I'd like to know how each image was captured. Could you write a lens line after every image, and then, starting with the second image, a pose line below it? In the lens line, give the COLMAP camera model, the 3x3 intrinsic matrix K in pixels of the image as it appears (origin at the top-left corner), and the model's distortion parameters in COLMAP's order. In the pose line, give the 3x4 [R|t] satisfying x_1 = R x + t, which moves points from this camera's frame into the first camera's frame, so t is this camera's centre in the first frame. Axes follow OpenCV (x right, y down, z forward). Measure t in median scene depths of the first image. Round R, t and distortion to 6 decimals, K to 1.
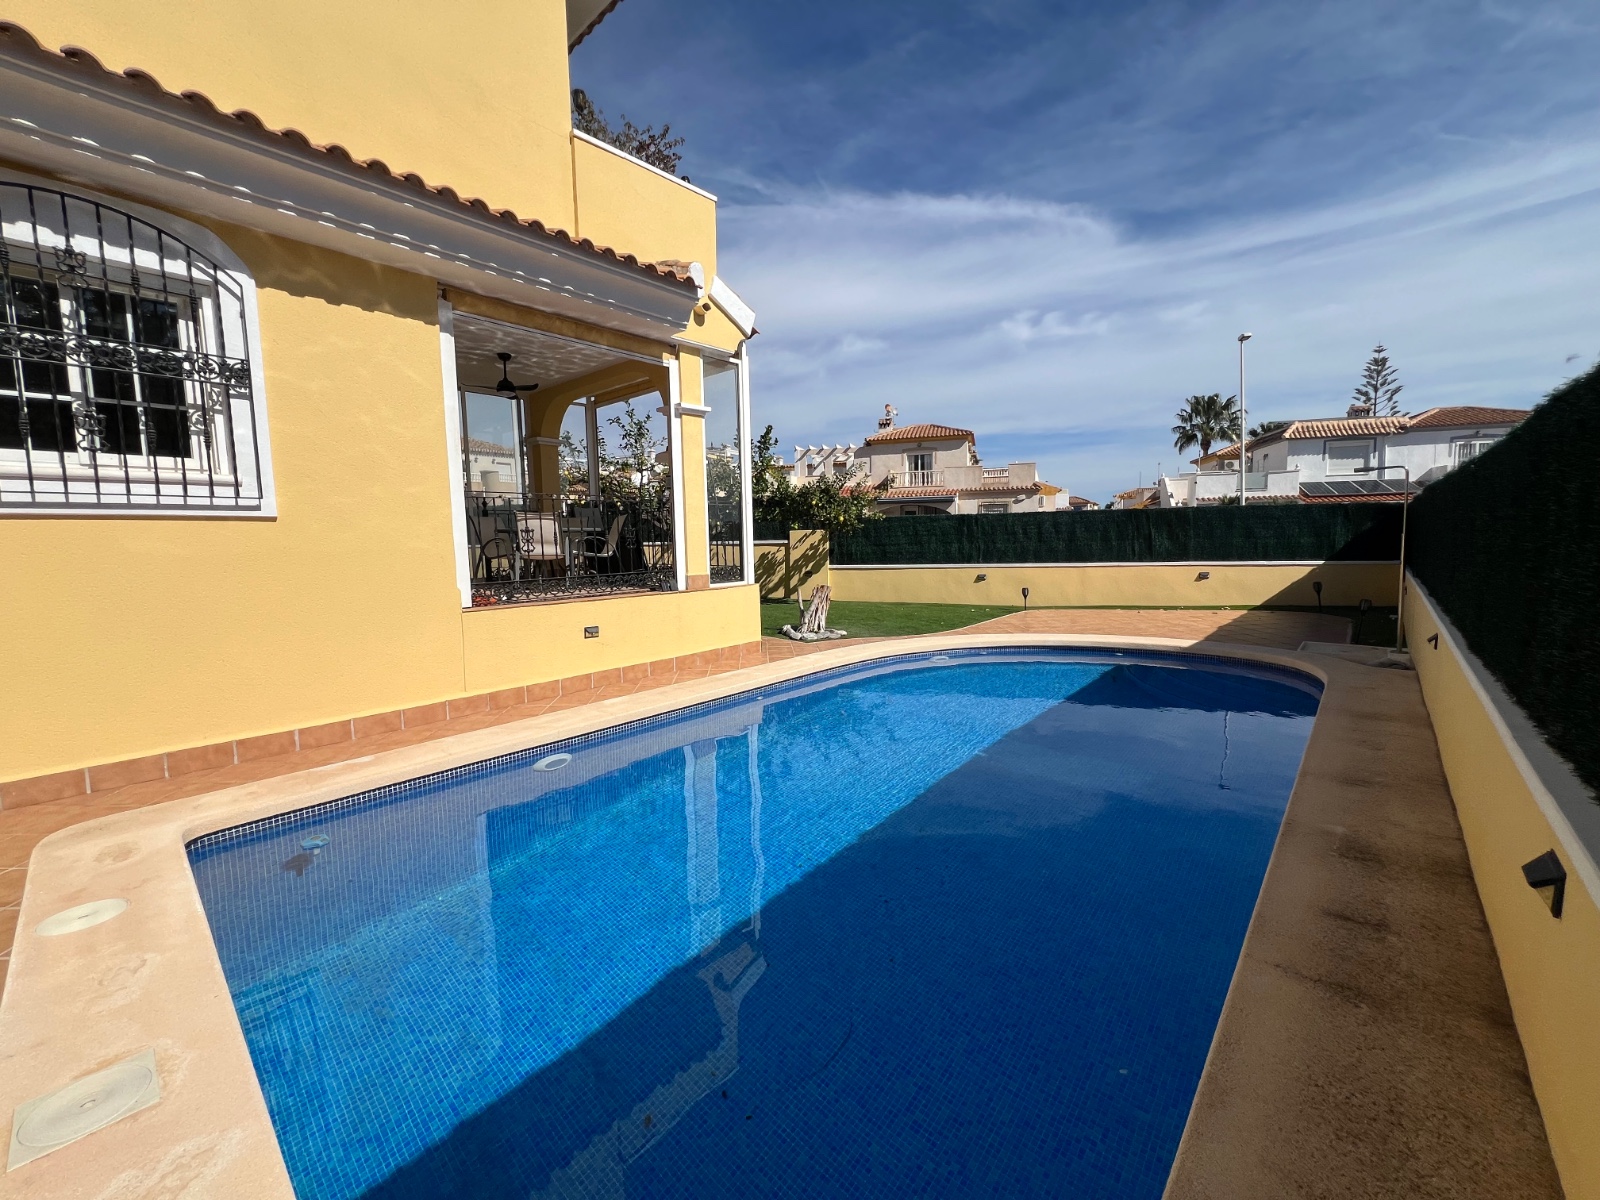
lens RADIAL K [[639.8, 0, 797.8], [0, 639.8, 598.8], [0, 0, 1]] dist [-0.002962, 0.000382]
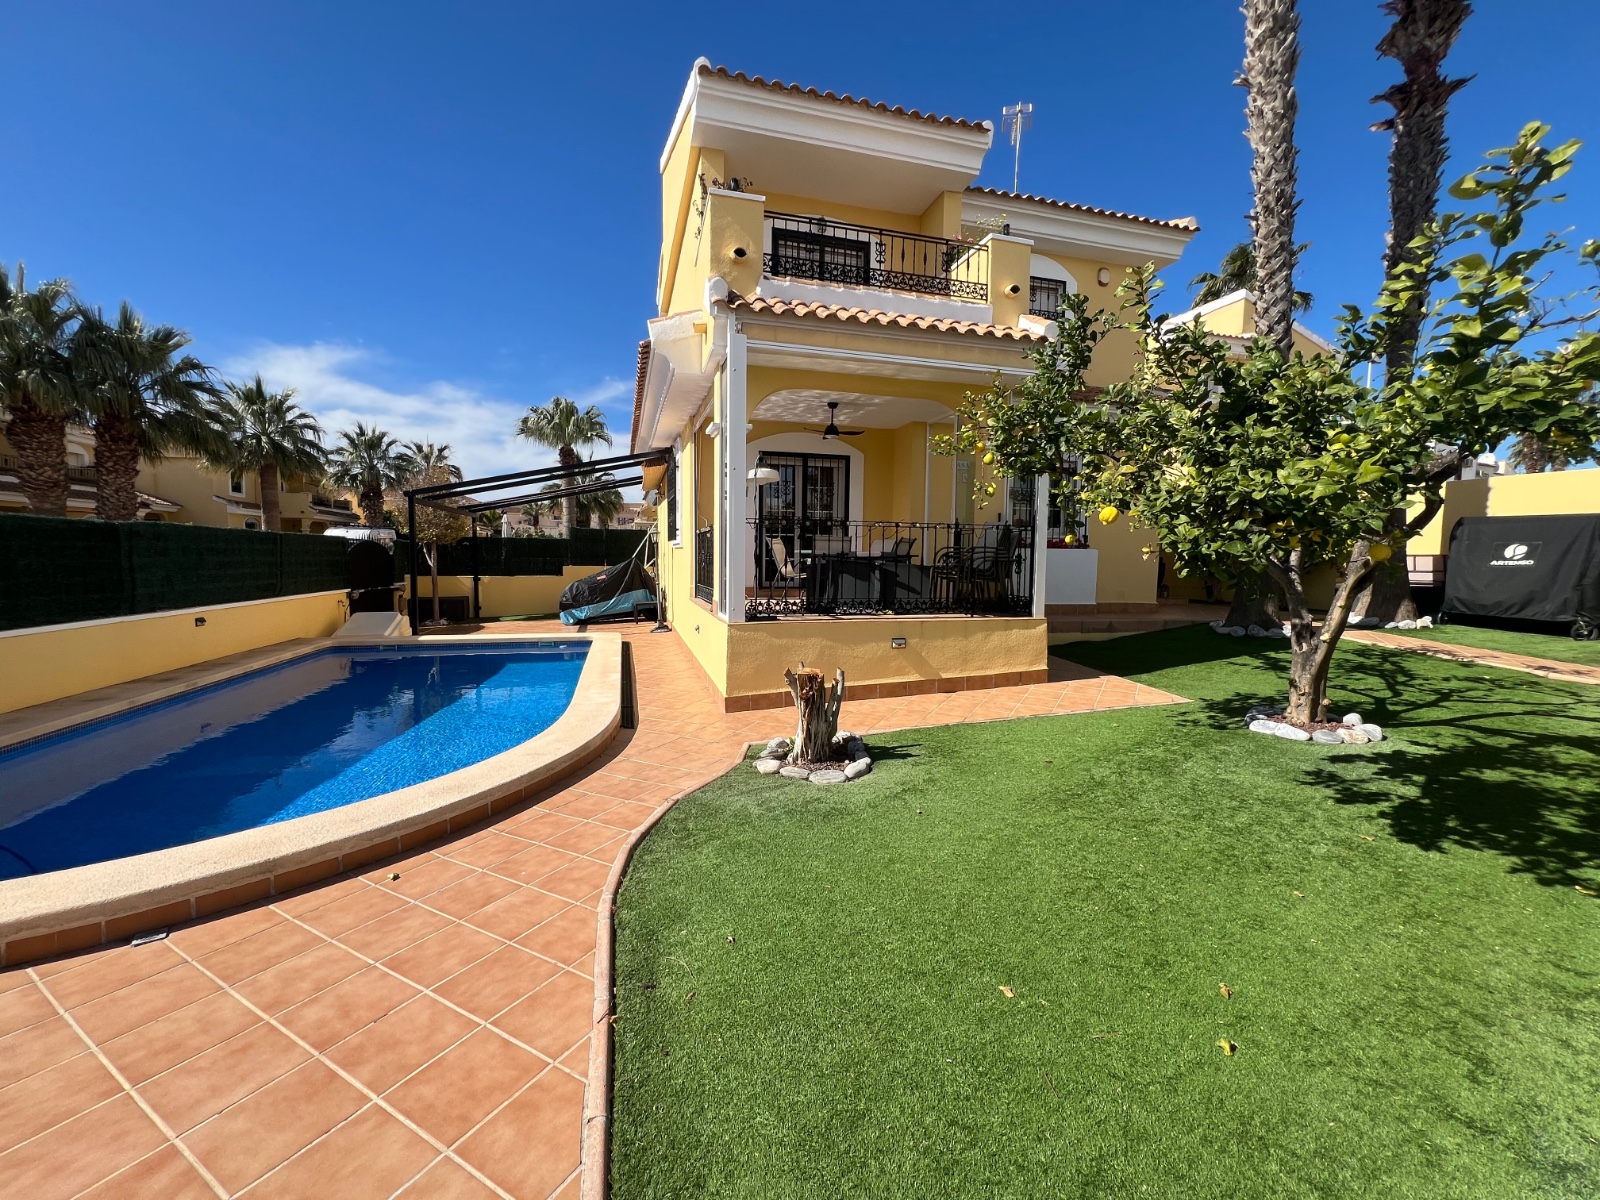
lens RADIAL K [[640.7, 0, 797.4], [0, 640.7, 598.4], [0, 0, 1]] dist [-0.001766, 0.000181]
pose [[-0.542696, 0.068820, -0.837105, 0.606686], [-0.081137, 0.987681, 0.133801, -0.184939], [0.836001, 0.140534, -0.530427, 1.672749]]
